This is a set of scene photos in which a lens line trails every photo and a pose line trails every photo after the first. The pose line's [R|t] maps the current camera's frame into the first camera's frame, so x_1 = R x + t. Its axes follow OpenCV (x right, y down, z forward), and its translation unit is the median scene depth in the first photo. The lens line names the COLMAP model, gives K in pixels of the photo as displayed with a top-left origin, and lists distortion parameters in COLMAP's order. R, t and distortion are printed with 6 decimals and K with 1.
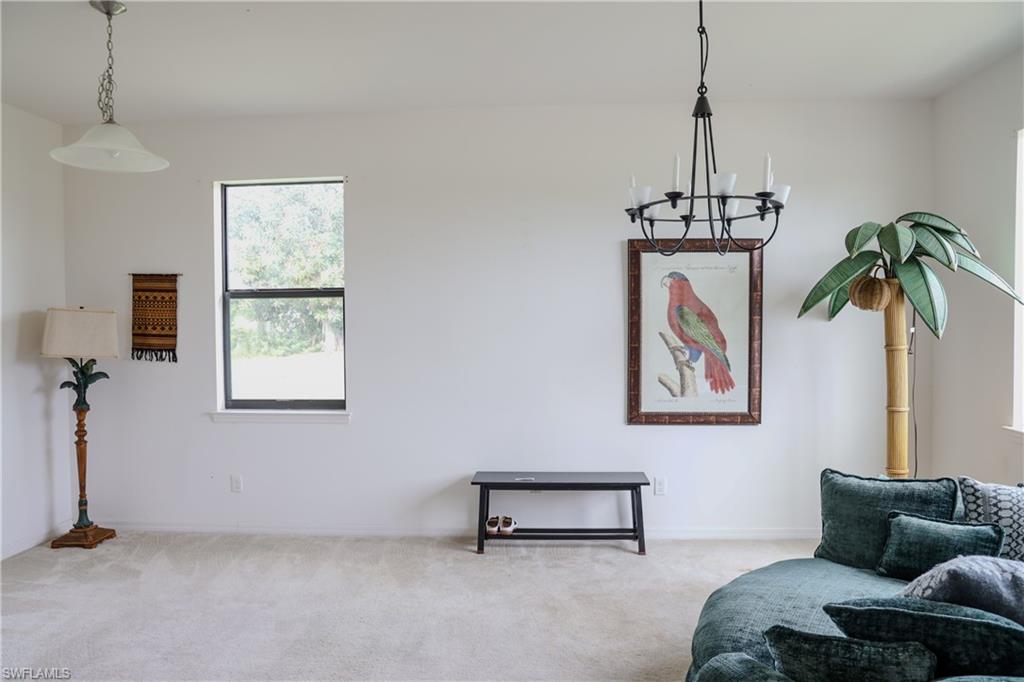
lens RADIAL K [[712.2, 0, 513.5], [0, 712.2, 338.9], [0, 0, 1]] dist [-0.090550, 0.066464]
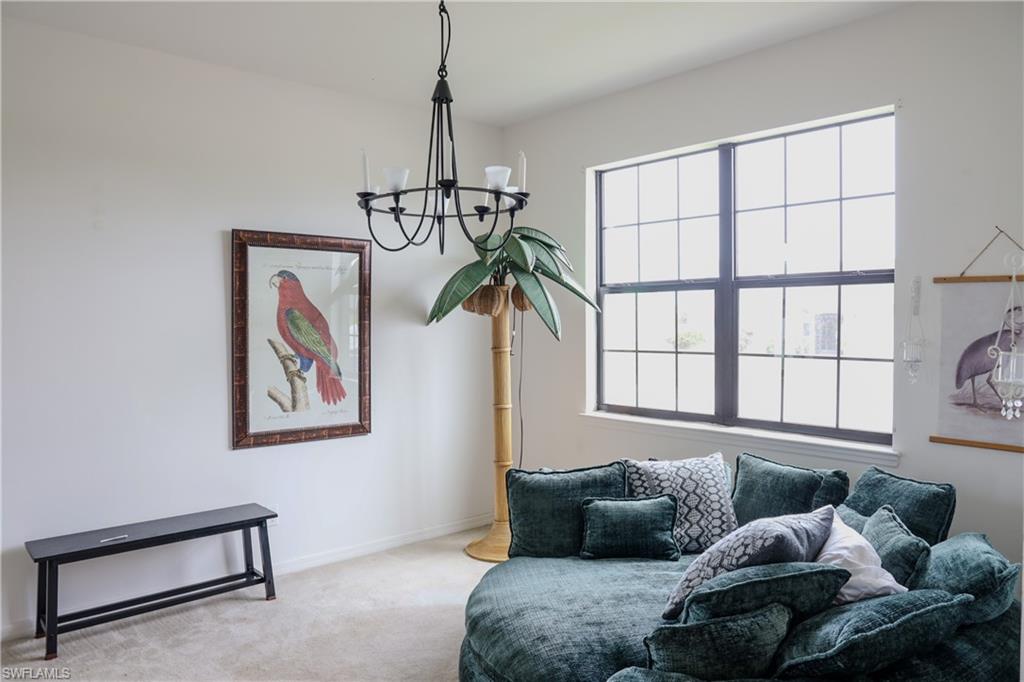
lens RADIAL K [[712.2, 0, 513.5], [0, 712.2, 338.9], [0, 0, 1]] dist [-0.090550, 0.066464]
pose [[0.701980, -0.014469, 0.712050, -0.210395], [0.020828, 0.999783, -0.000218, -0.003631], [-0.711892, 0.014984, 0.702129, 0.190458]]
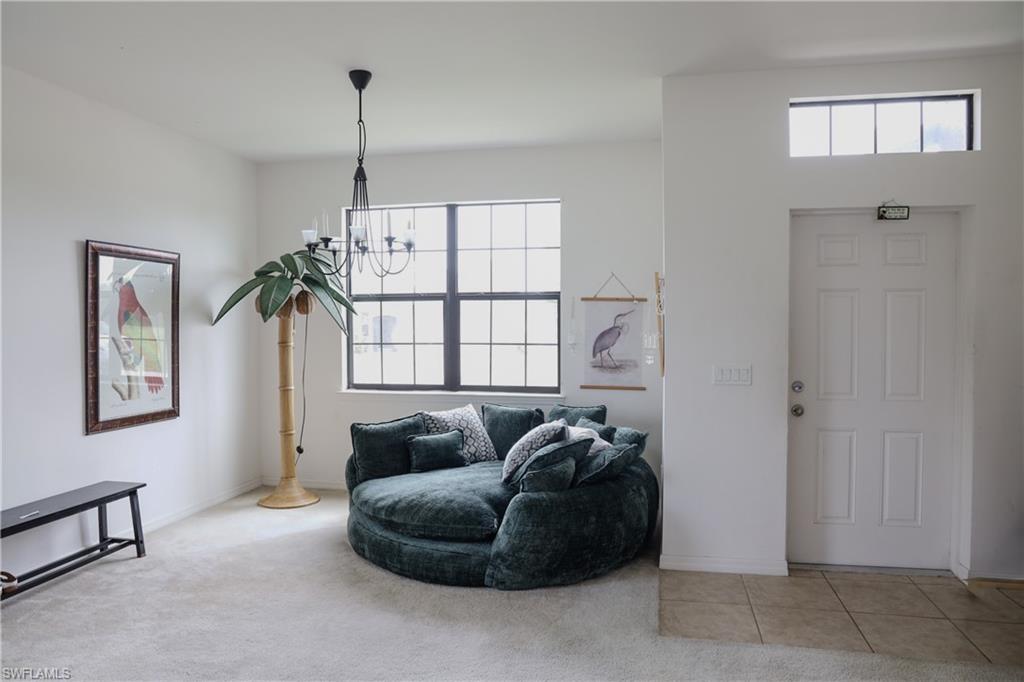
lens RADIAL K [[712.2, 0, 513.5], [0, 712.2, 338.9], [0, 0, 1]] dist [-0.090550, 0.066464]
pose [[0.139763, -0.018074, 0.990020, -0.723683], [0.031534, 0.999408, 0.013794, -0.002955], [-0.989683, 0.029291, 0.140250, 0.324249]]
